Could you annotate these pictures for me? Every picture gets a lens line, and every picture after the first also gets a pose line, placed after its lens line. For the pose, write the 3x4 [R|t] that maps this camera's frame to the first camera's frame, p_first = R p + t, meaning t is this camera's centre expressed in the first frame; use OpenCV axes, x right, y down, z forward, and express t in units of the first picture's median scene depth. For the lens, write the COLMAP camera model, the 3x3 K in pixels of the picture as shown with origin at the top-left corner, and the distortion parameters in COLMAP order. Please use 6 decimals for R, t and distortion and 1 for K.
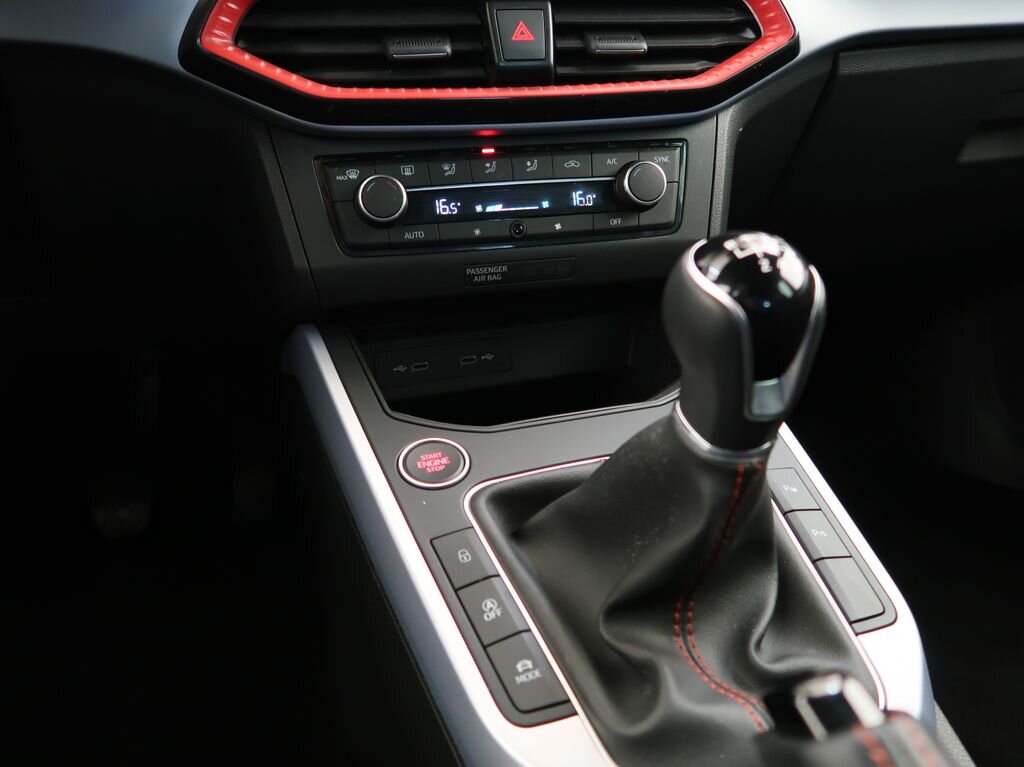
lens RADIAL K [[799.3, 0, 512.0], [0, 799.3, 383.5], [0, 0, 1]] dist [-0.012397, -0.006608]
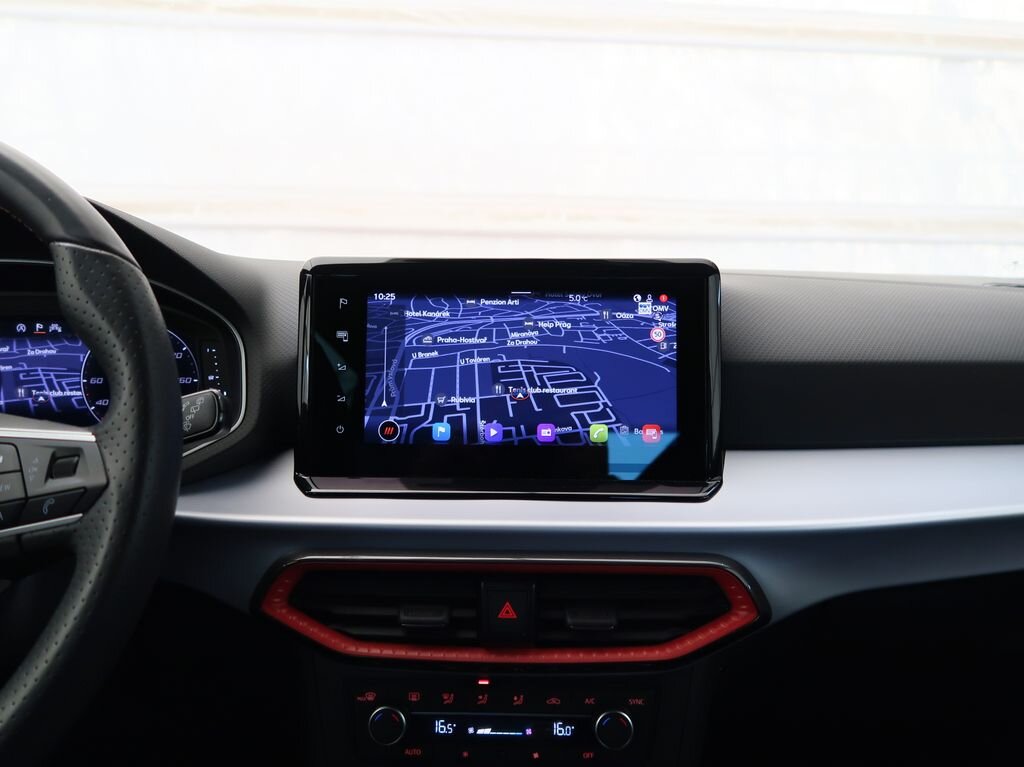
lens RADIAL K [[799.3, 0, 512.0], [0, 799.3, 383.5], [0, 0, 1]] dist [-0.012397, -0.006608]
pose [[0.966153, 0.069401, -0.248457, 0.282204], [-0.113202, 0.979506, -0.166596, -0.544042], [0.231803, 0.189083, 0.954209, -0.224008]]
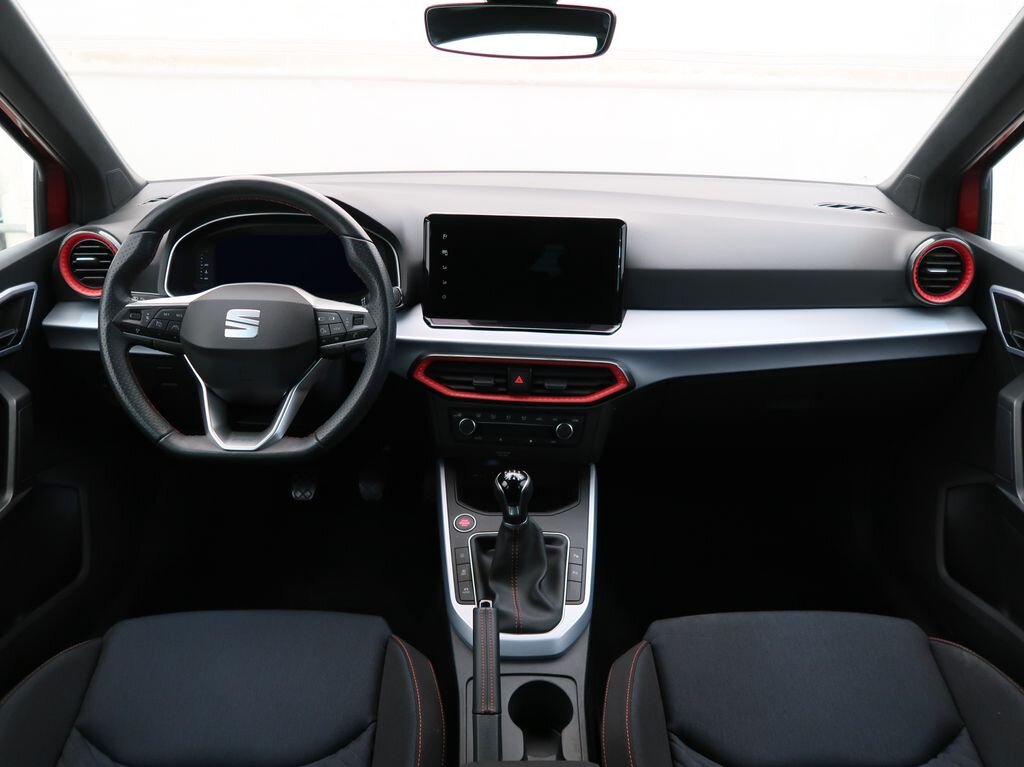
lens RADIAL K [[840.9, 0, 512.0], [0, 840.9, 383.5], [0, 0, 1]] dist [-0.006160, -0.013763]
pose [[0.949672, 0.156834, -0.271156, 0.755951], [-0.139371, 0.986787, 0.082627, -0.631127], [0.280532, -0.040678, 0.958982, -1.775750]]
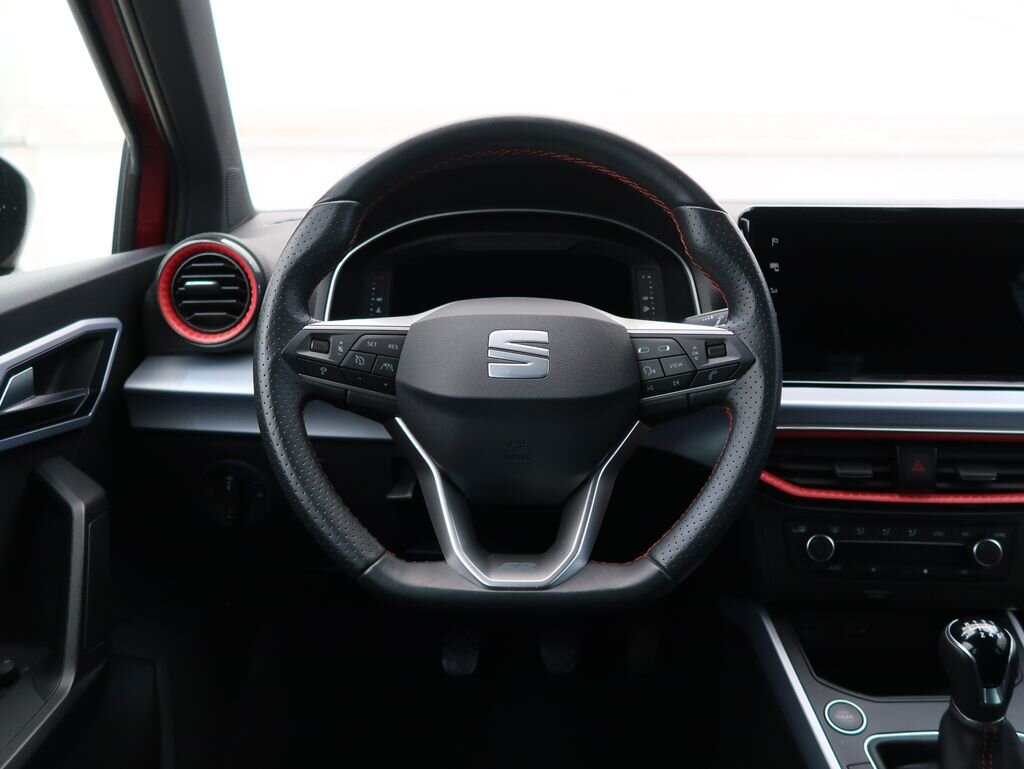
lens RADIAL K [[876.8, 0, 512.0], [0, 876.8, 384.5], [0, 0, 1]] dist [-0.018981, -0.009681]
pose [[0.950451, 0.098350, -0.294907, -0.262994], [-0.127862, 0.988357, -0.082473, -0.326816], [0.283362, 0.116094, 0.951960, -0.989004]]
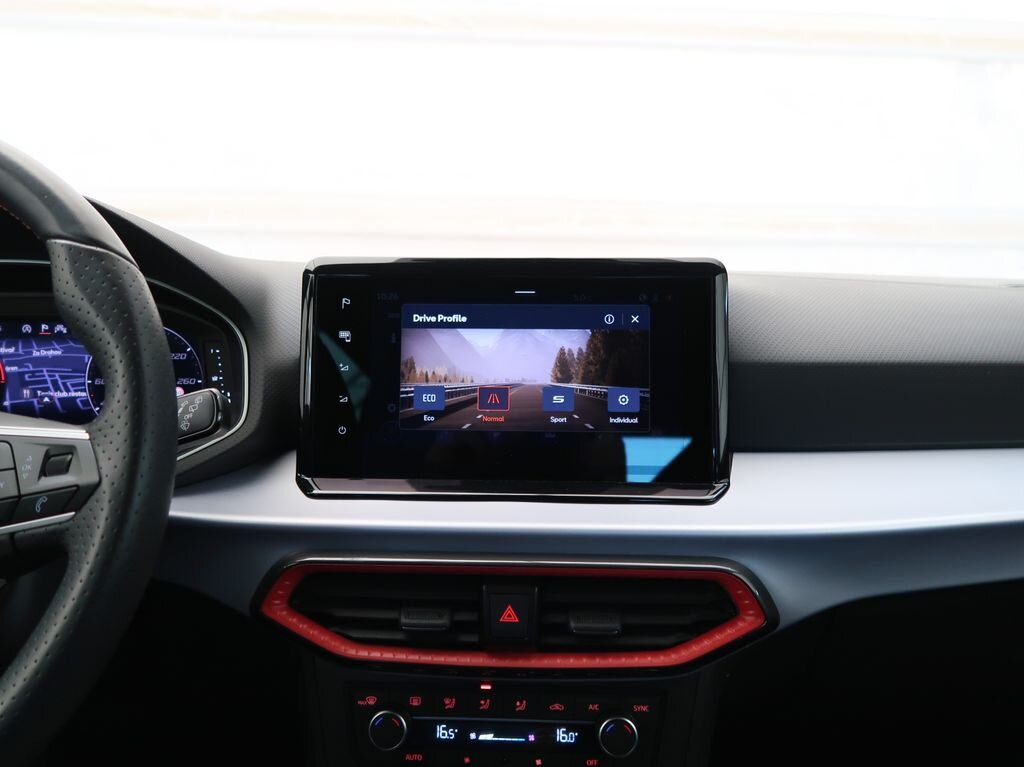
lens RADIAL K [[799.3, 0, 512.0], [0, 799.3, 383.5], [0, 0, 1]] dist [-0.012397, -0.006608]
pose [[0.960940, 0.068314, -0.268193, 0.297832], [-0.117490, 0.978096, -0.171829, -0.540331], [0.250580, 0.196627, 0.947918, -0.202922]]
